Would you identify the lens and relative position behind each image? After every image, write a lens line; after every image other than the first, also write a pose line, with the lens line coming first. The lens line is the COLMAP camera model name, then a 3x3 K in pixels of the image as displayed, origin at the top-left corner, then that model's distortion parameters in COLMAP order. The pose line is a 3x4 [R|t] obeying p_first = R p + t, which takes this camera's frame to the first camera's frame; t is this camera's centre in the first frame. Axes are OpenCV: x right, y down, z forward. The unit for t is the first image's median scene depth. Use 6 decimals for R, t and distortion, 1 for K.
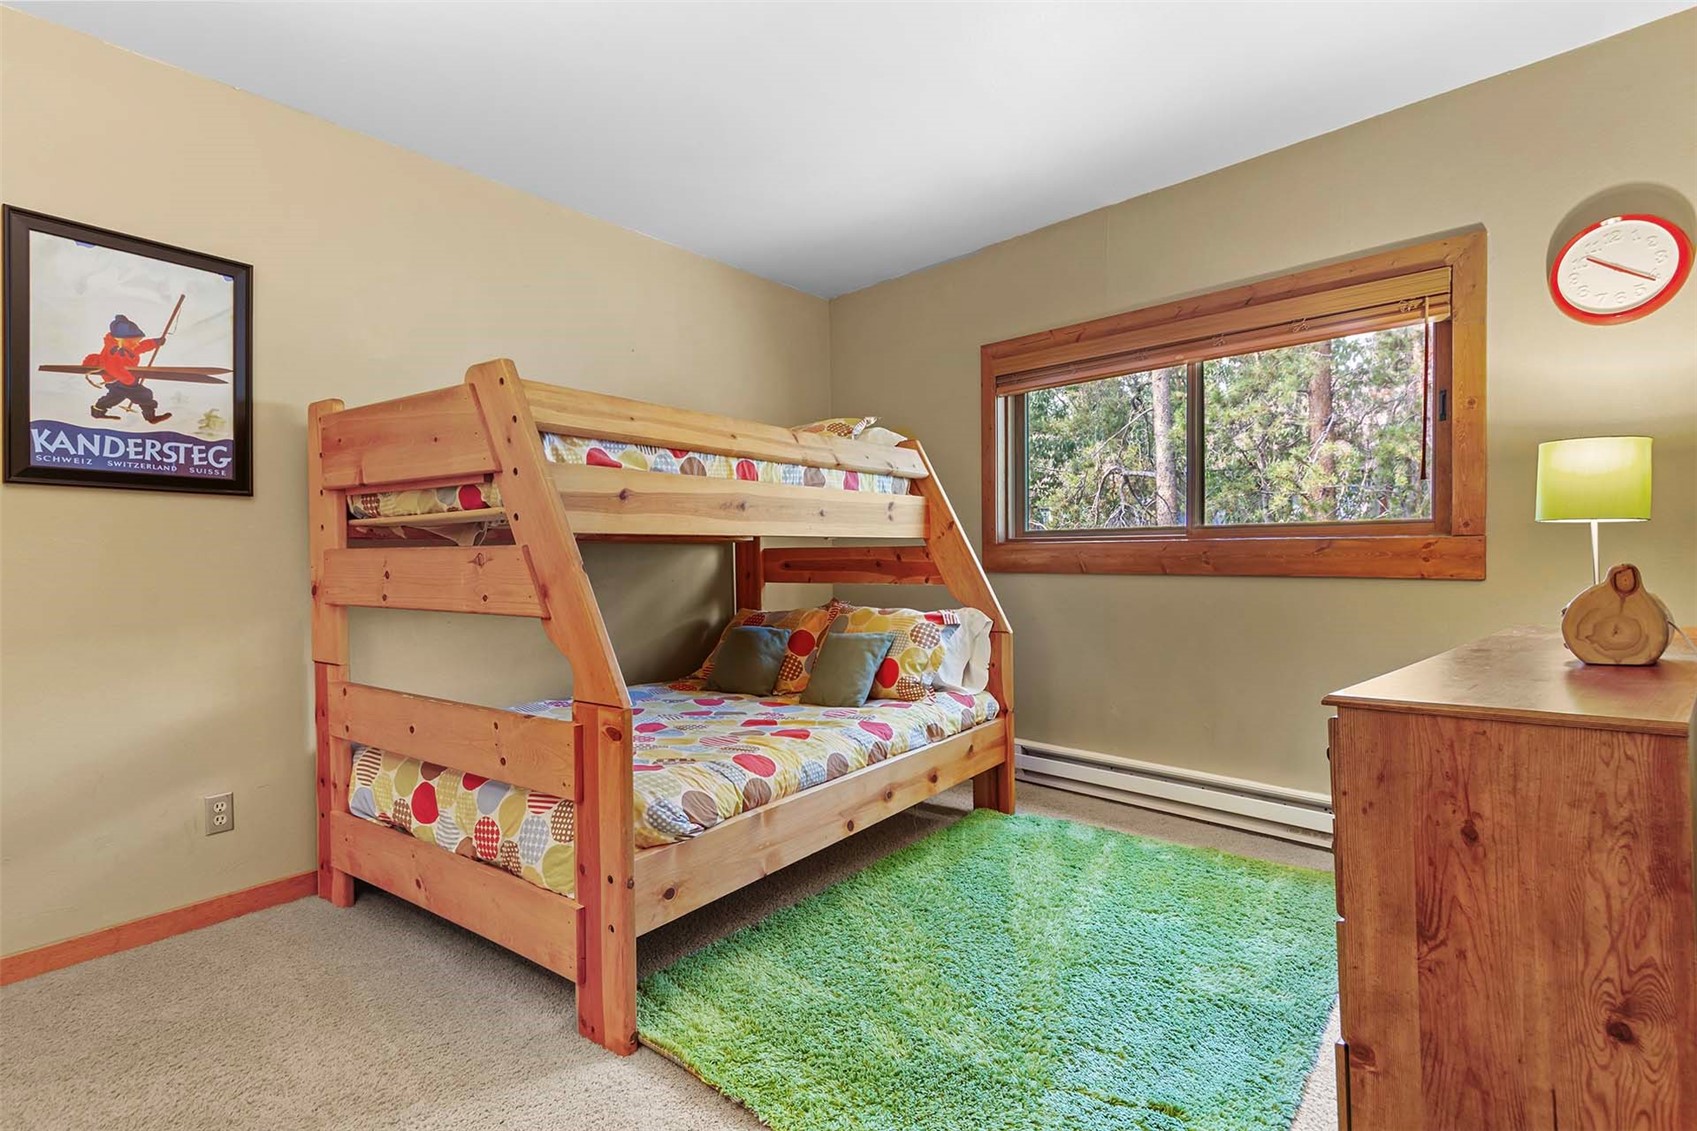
lens RADIAL K [[836.8, 0, 840.9], [0, 836.8, 568.8], [0, 0, 1]] dist [0.001846, -0.000373]
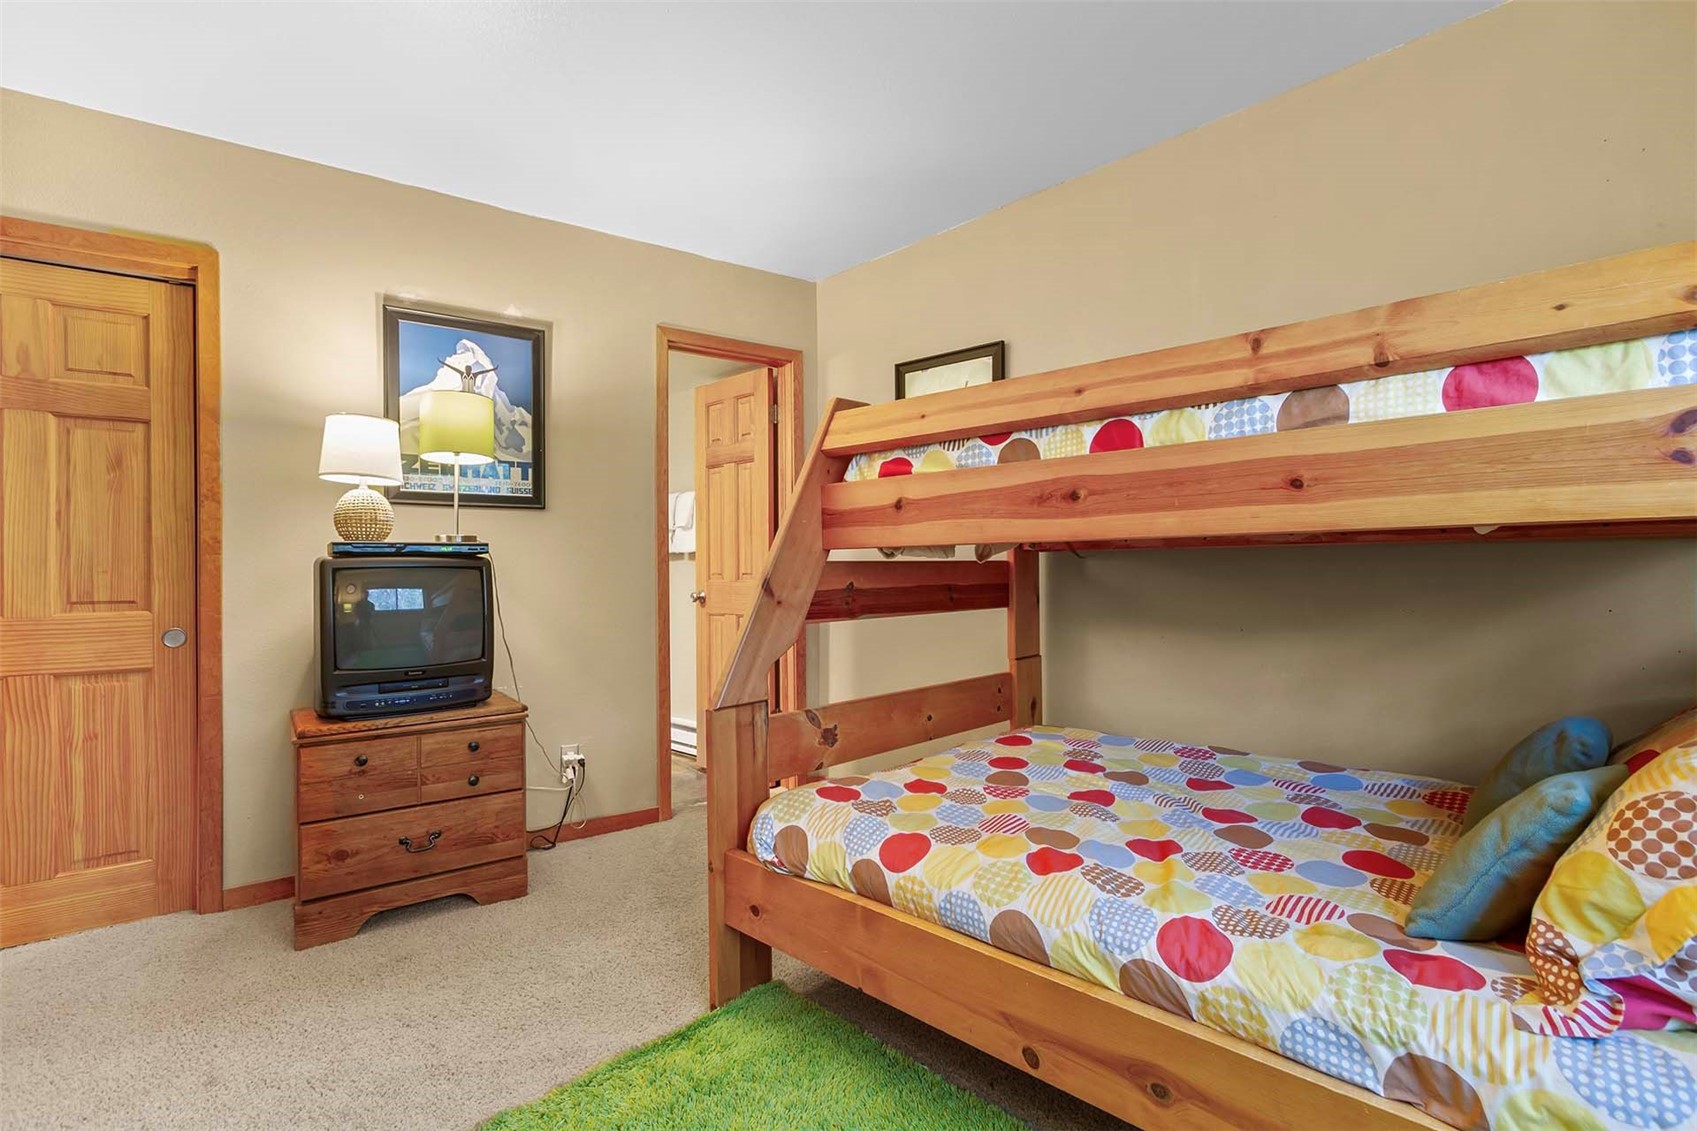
lens RADIAL K [[823.7, 0, 856.5], [0, 823.7, 567.2], [0, 0, 1]] dist [0.001360, -0.000076]
pose [[-0.156370, 0.004672, -0.987687, 0.571520], [-0.006265, 0.999964, 0.005722, -0.021621], [0.987679, 0.007082, -0.156335, 0.972477]]
